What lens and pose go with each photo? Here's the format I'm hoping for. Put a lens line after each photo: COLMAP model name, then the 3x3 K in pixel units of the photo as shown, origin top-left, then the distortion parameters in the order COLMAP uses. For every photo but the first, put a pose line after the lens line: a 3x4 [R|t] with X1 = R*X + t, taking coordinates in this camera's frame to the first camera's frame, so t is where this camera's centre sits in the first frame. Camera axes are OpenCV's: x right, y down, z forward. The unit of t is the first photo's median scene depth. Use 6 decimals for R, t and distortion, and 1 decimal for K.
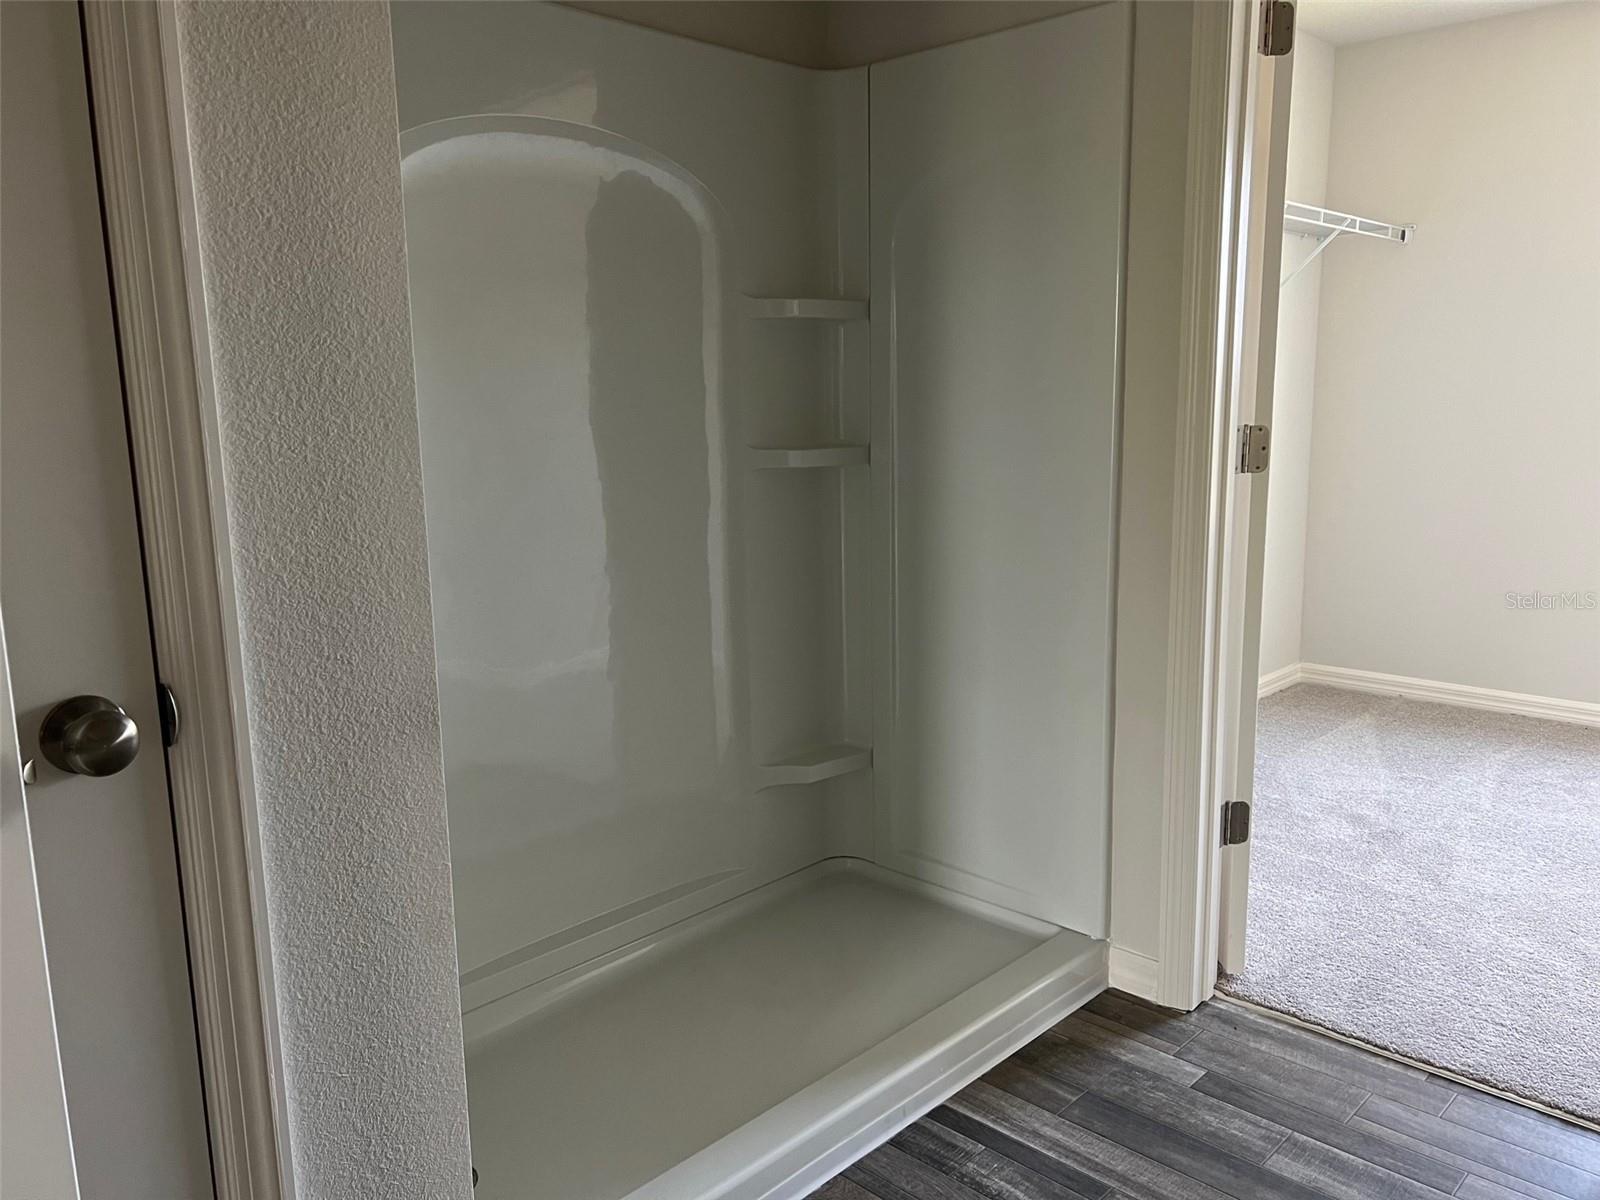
lens RADIAL K [[1198.7, 0, 792.8], [0, 1198.7, 608.7], [0, 0, 1]] dist [0.052155, -0.051530]
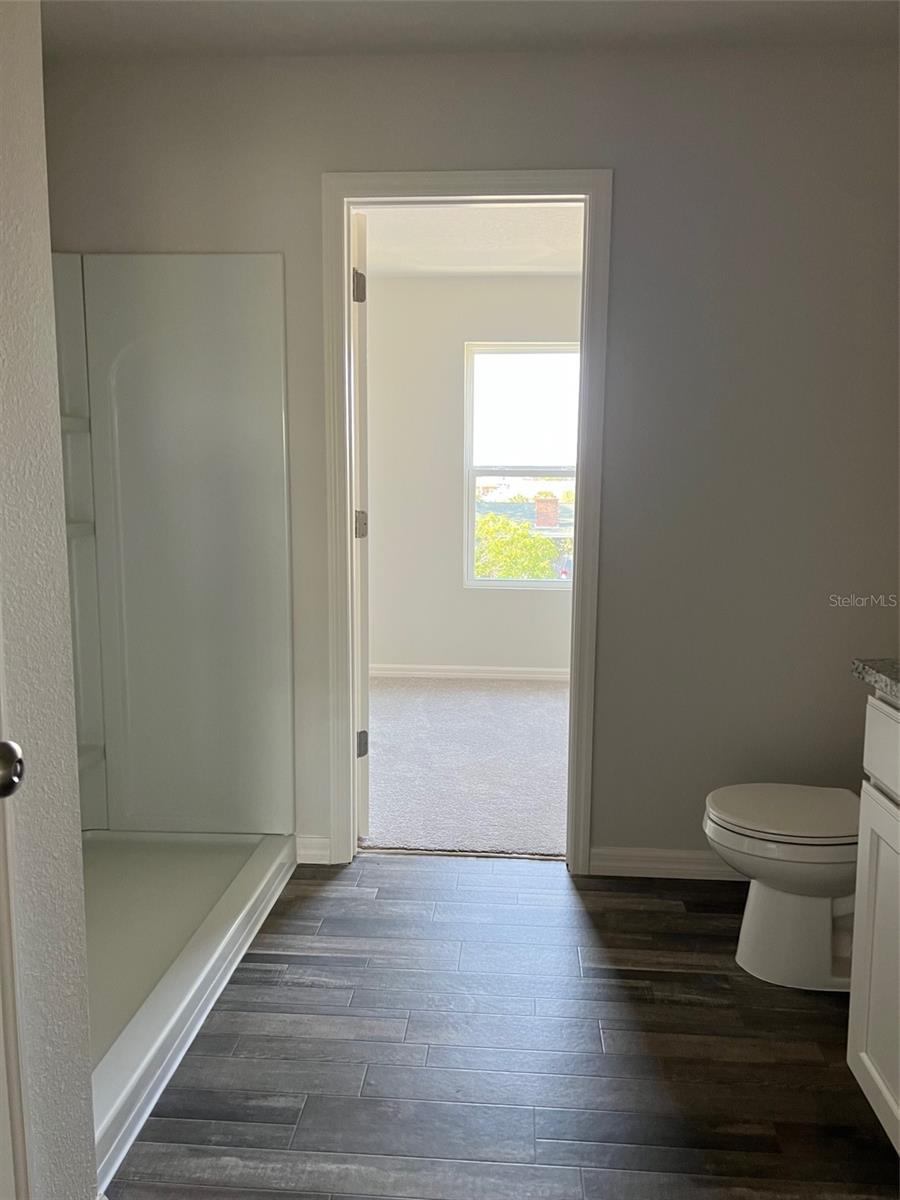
lens RADIAL K [[899.0, 0, 448.1], [0, 899.0, 599.4], [0, 0, 1]] dist [0.052155, -0.051530]
pose [[0.767999, -0.056885, 0.637920, -0.340960], [0.091275, 0.995602, -0.021106, 0.013719], [-0.633913, 0.074435, 0.769814, -0.062200]]
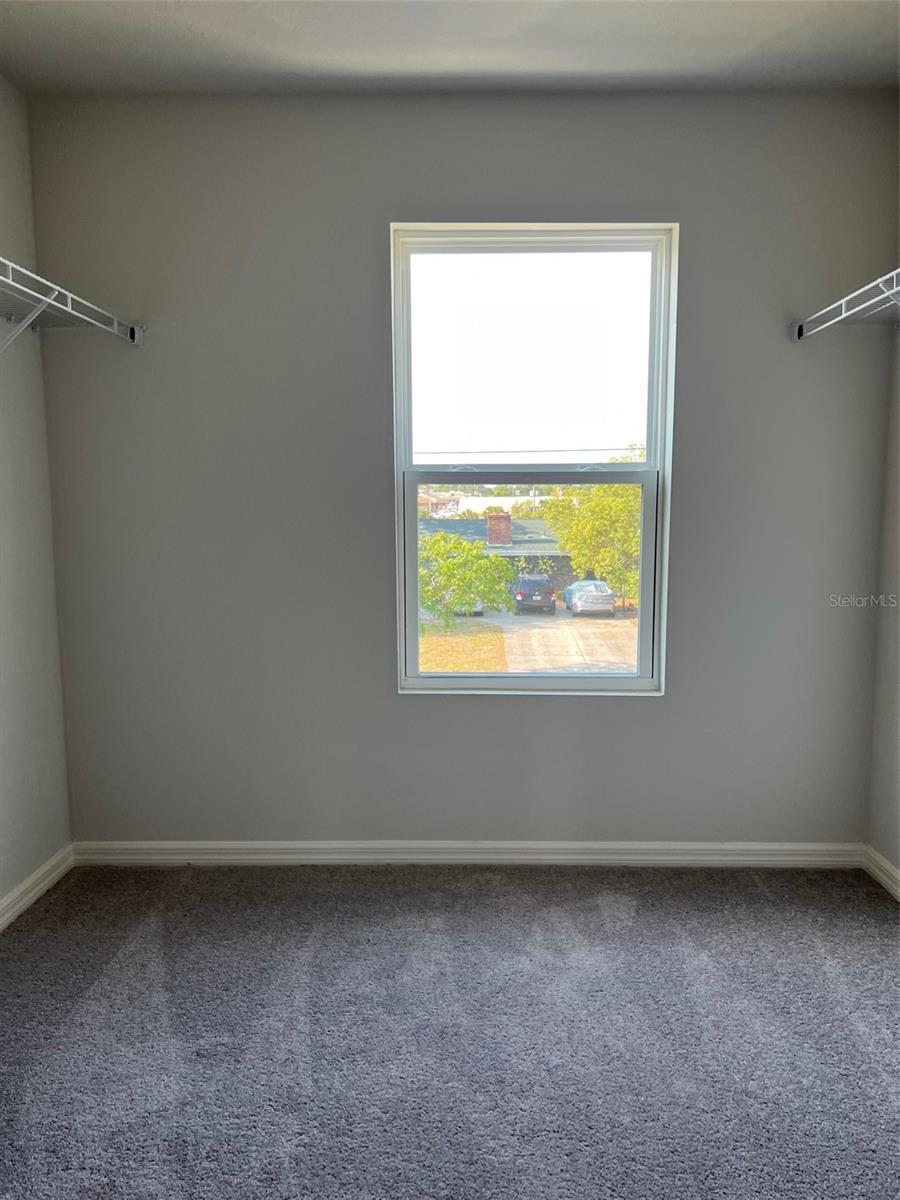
lens RADIAL K [[899.0, 0, 457.0], [0, 899.0, 617.1], [0, 0, 1]] dist [0.052155, -0.051530]
pose [[0.724377, -0.071086, 0.685729, 0.415520], [0.110072, 0.993835, -0.013250, -0.146409], [-0.680560, 0.085078, 0.727736, 0.761216]]
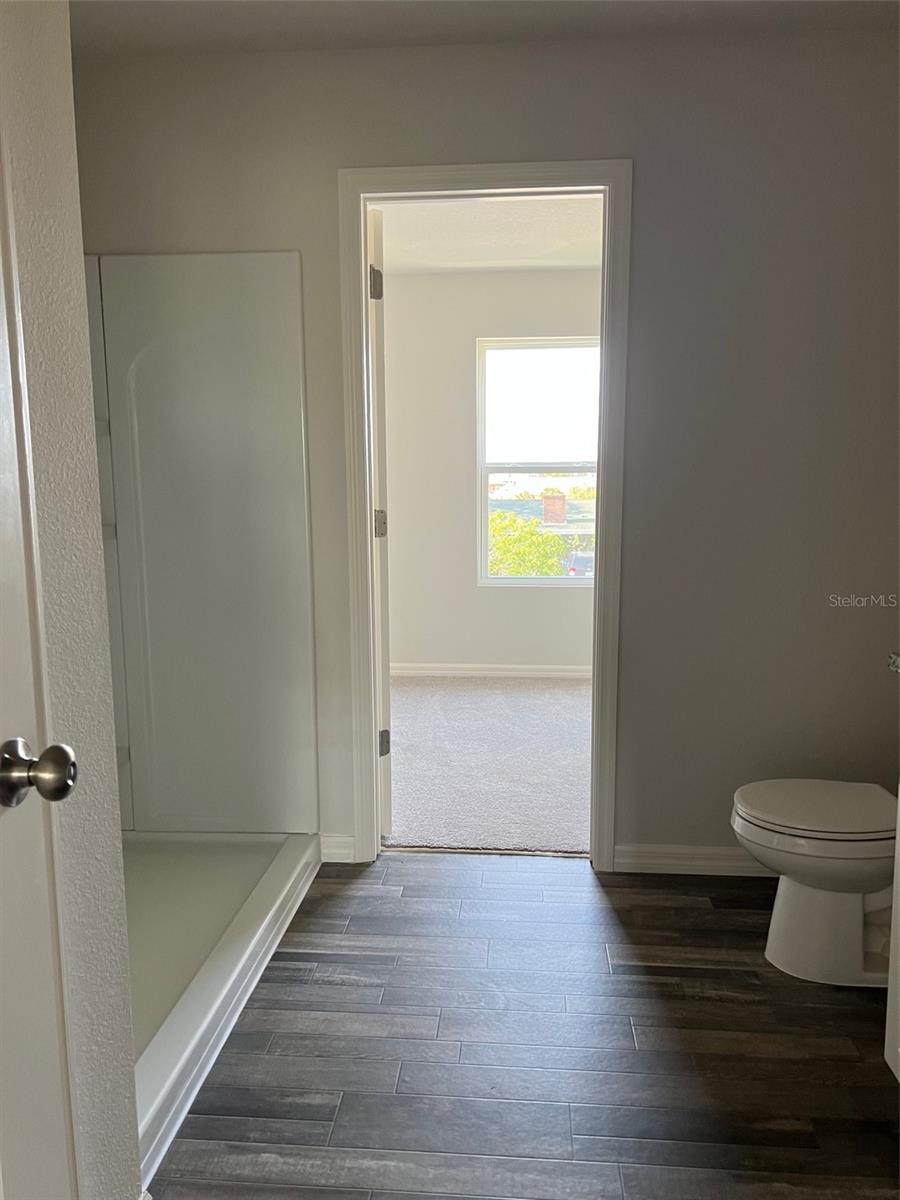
lens RADIAL K [[899.0, 0, 441.7], [0, 899.0, 610.3], [0, 0, 1]] dist [0.052155, -0.051530]
pose [[0.776780, -0.075024, 0.625287, -0.352969], [0.102997, 0.994644, -0.008611, 0.011775], [-0.621292, 0.071092, 0.780348, -0.047535]]
